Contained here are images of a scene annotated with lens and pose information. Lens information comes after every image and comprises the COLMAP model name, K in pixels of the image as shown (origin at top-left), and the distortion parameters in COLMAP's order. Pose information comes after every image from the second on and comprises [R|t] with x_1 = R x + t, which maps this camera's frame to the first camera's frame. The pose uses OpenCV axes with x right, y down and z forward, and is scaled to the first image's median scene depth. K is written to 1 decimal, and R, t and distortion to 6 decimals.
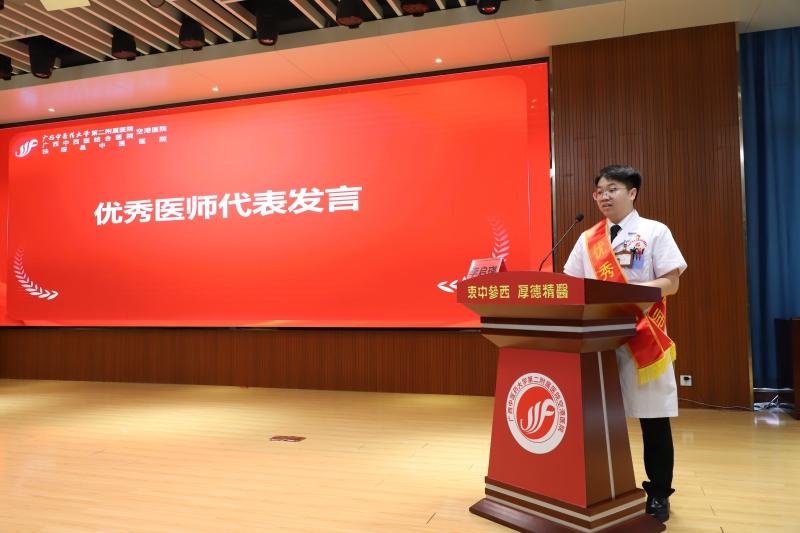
lens RADIAL K [[653.3, 0, 401.0], [0, 653.3, 266.0], [0, 0, 1]] dist [-0.002380, 0.001559]
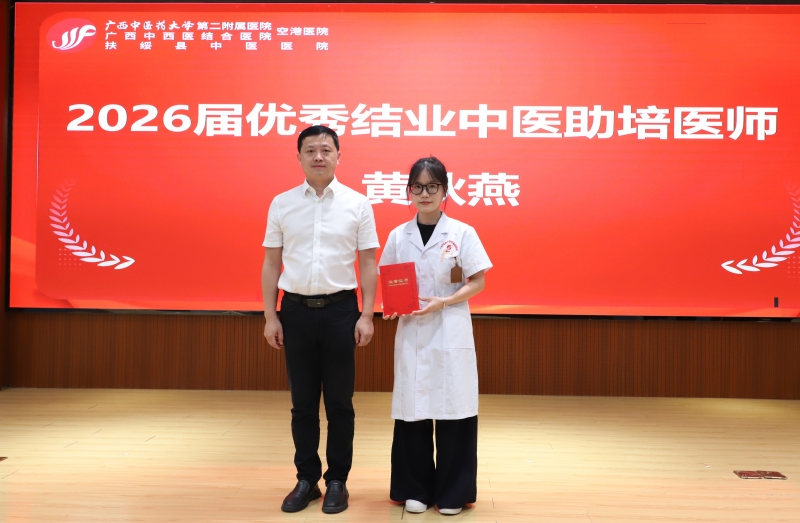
lens RADIAL K [[721.5, 0, 400.0], [0, 721.5, 261.5], [0, 0, 1]] dist [-0.006315, 0.005224]
pose [[0.956053, 0.024374, 0.292179, -0.482139], [-0.036538, 0.998675, 0.036245, 0.006007], [-0.290908, -0.045328, 0.955677, 0.211358]]
